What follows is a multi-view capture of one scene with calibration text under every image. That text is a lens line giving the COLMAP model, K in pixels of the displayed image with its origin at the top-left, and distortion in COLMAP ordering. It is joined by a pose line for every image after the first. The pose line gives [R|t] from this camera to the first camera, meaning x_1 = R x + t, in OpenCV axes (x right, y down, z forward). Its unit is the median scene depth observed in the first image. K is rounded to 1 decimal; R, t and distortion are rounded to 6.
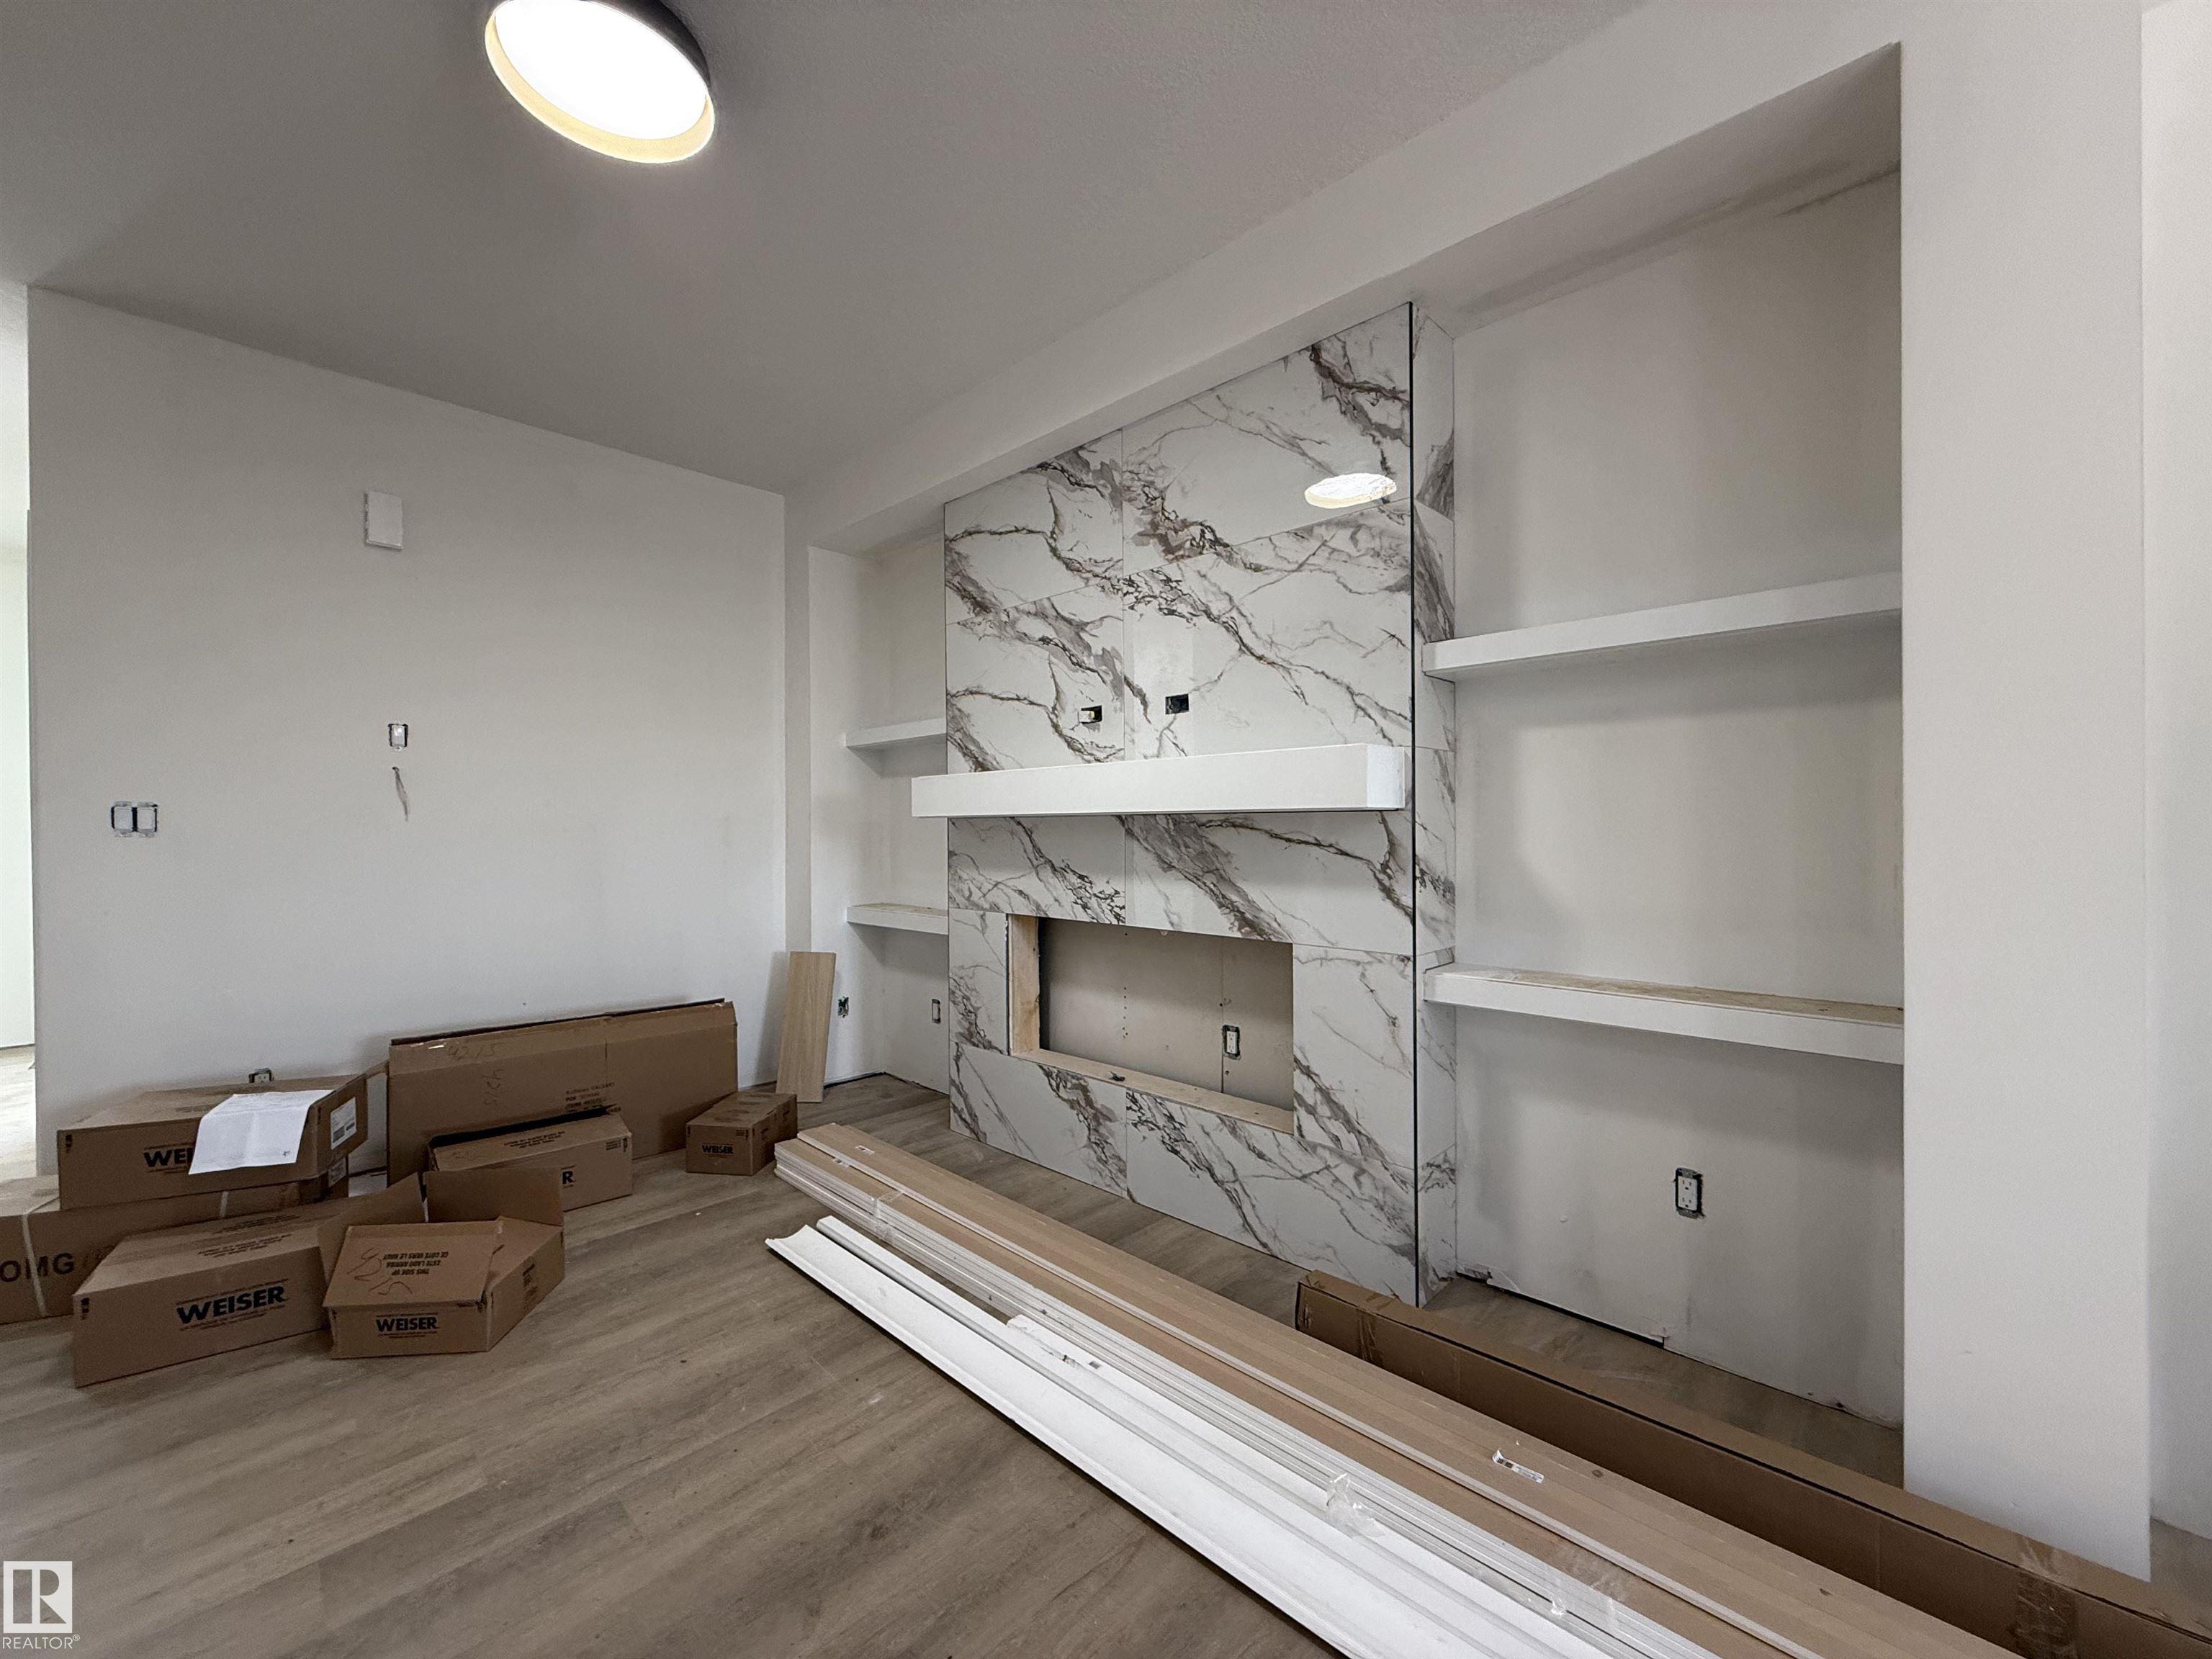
lens RADIAL K [[874.3, 0, 1104.0], [0, 874.3, 832.5], [0, 0, 1]] dist [-0.001101, -0.000308]
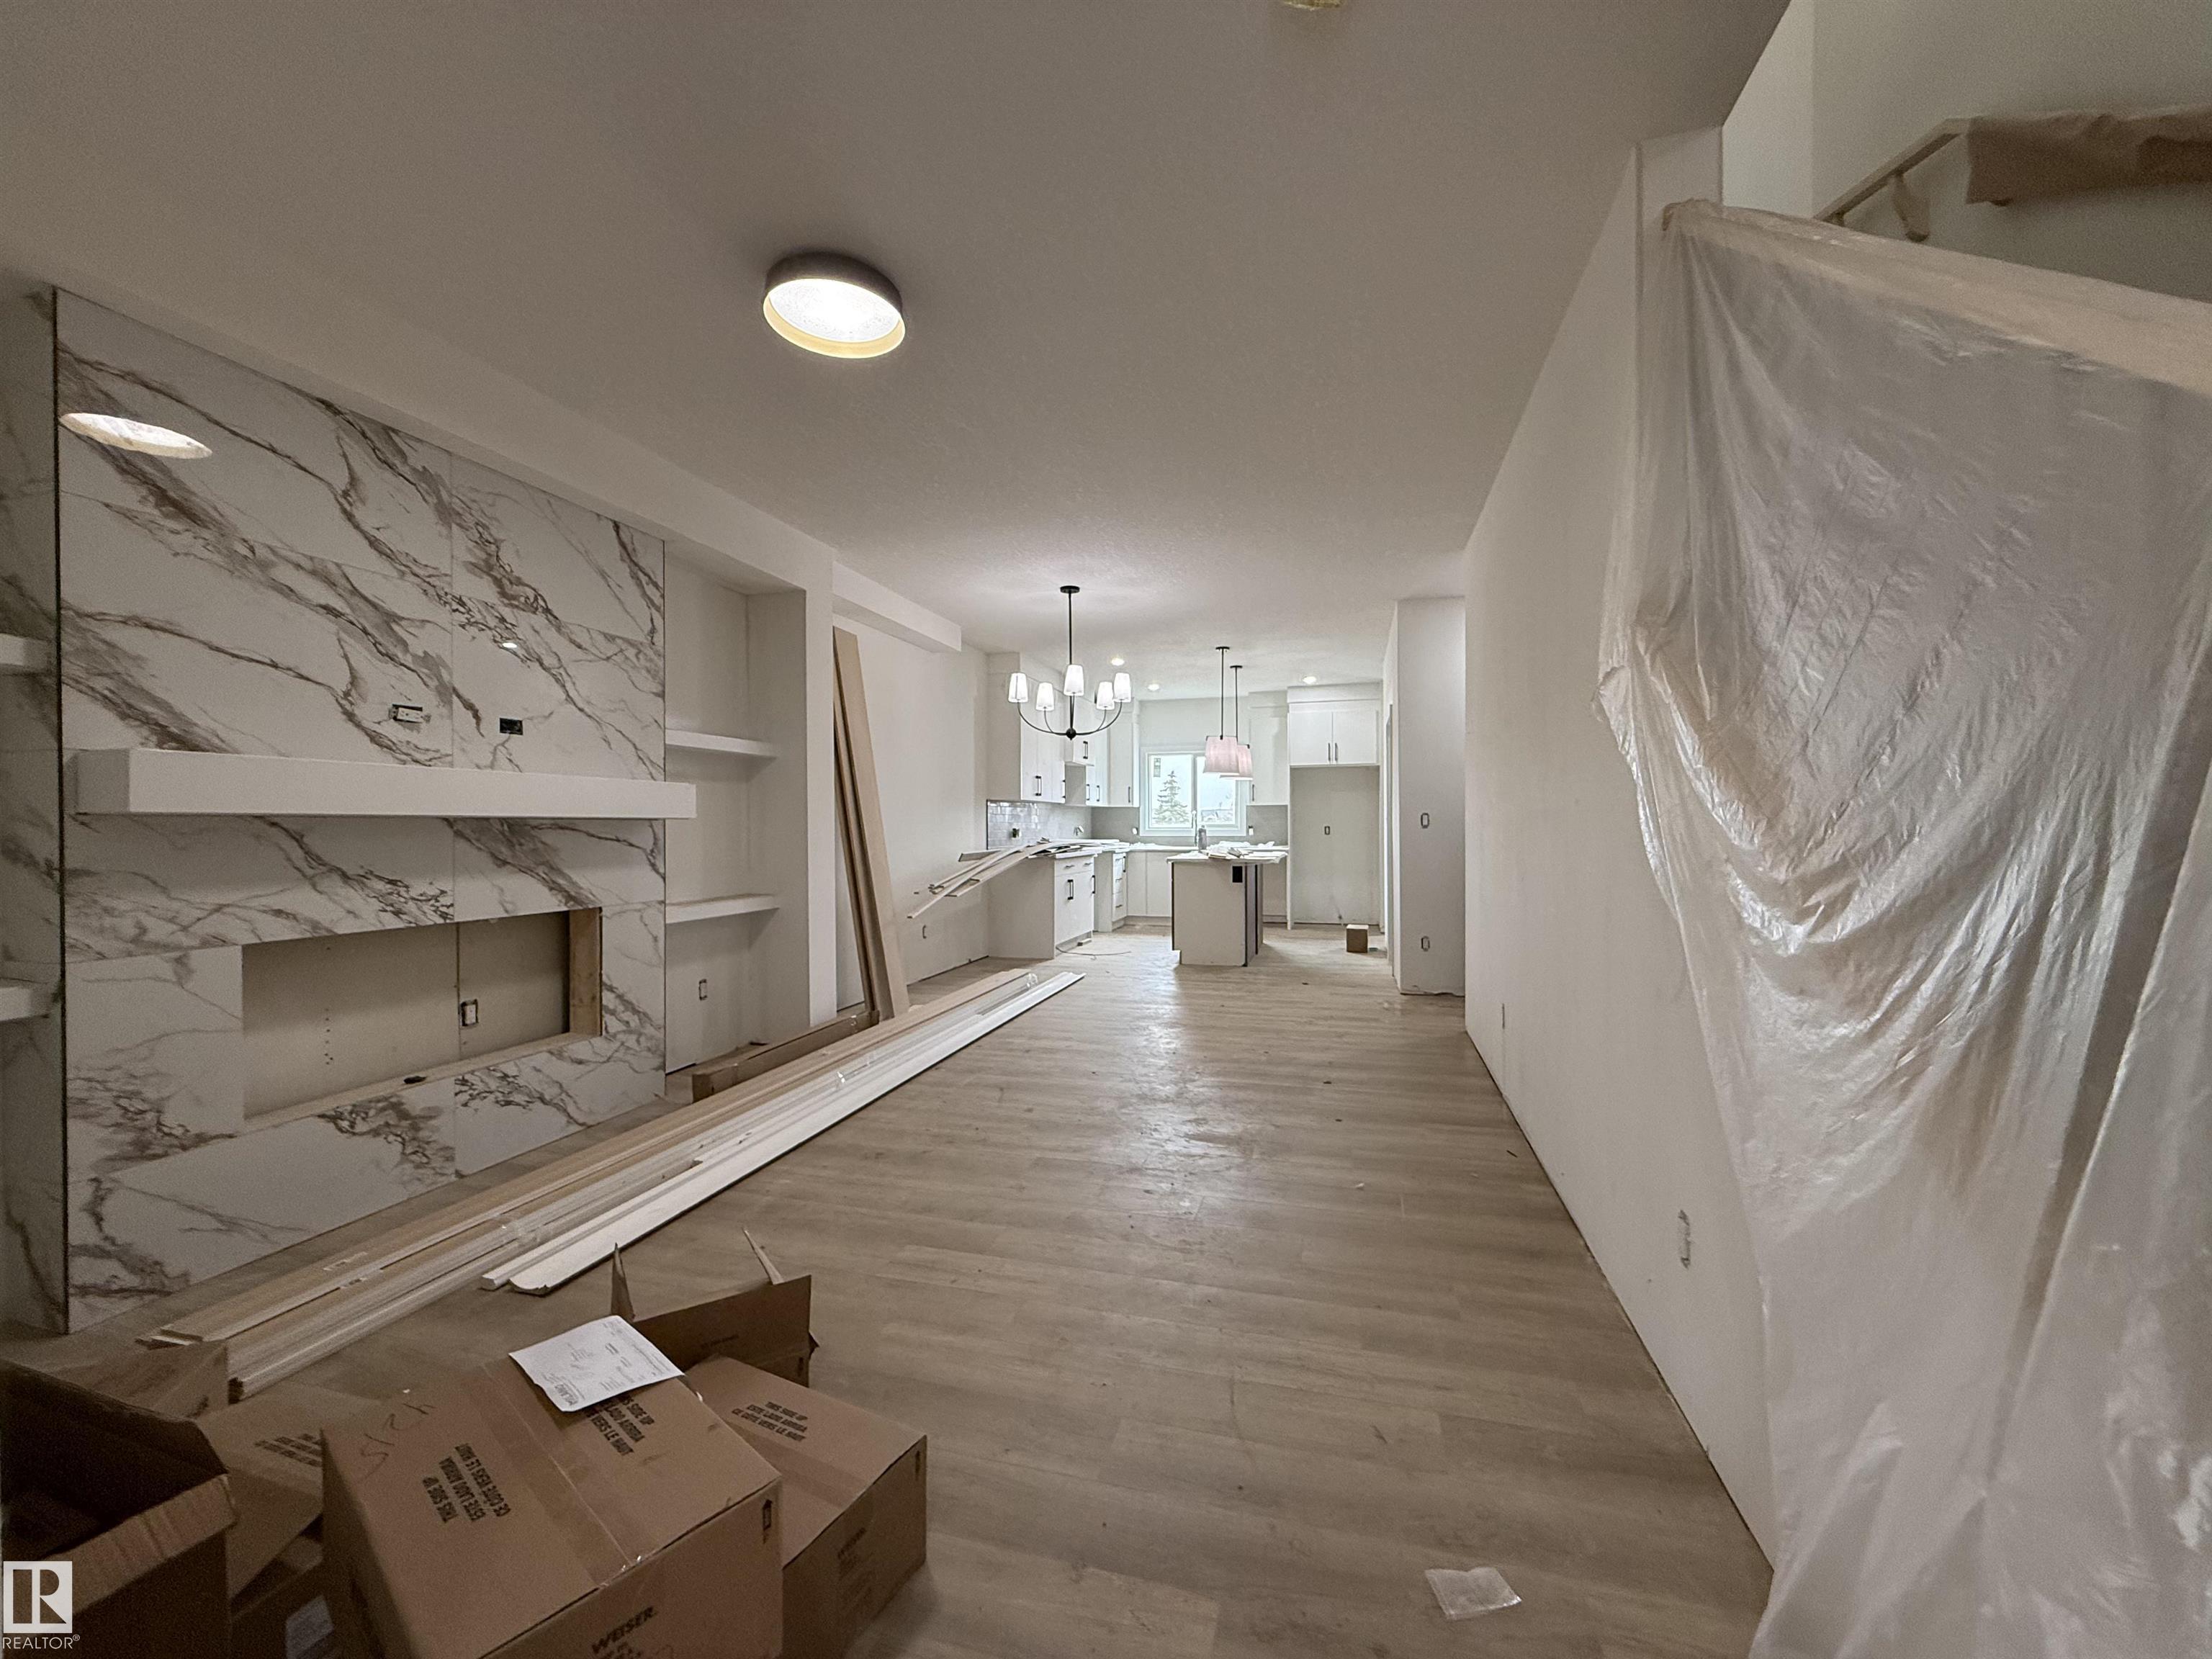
lens RADIAL K [[874.3, 0, 1104.0], [0, 874.3, 832.5], [0, 0, 1]] dist [-0.001101, -0.000308]
pose [[-0.476265, 0.000208, 0.879302, -1.277710], [0.010725, 0.999927, 0.005572, 0.000386], [-0.879237, 0.012084, -0.476232, 0.807863]]
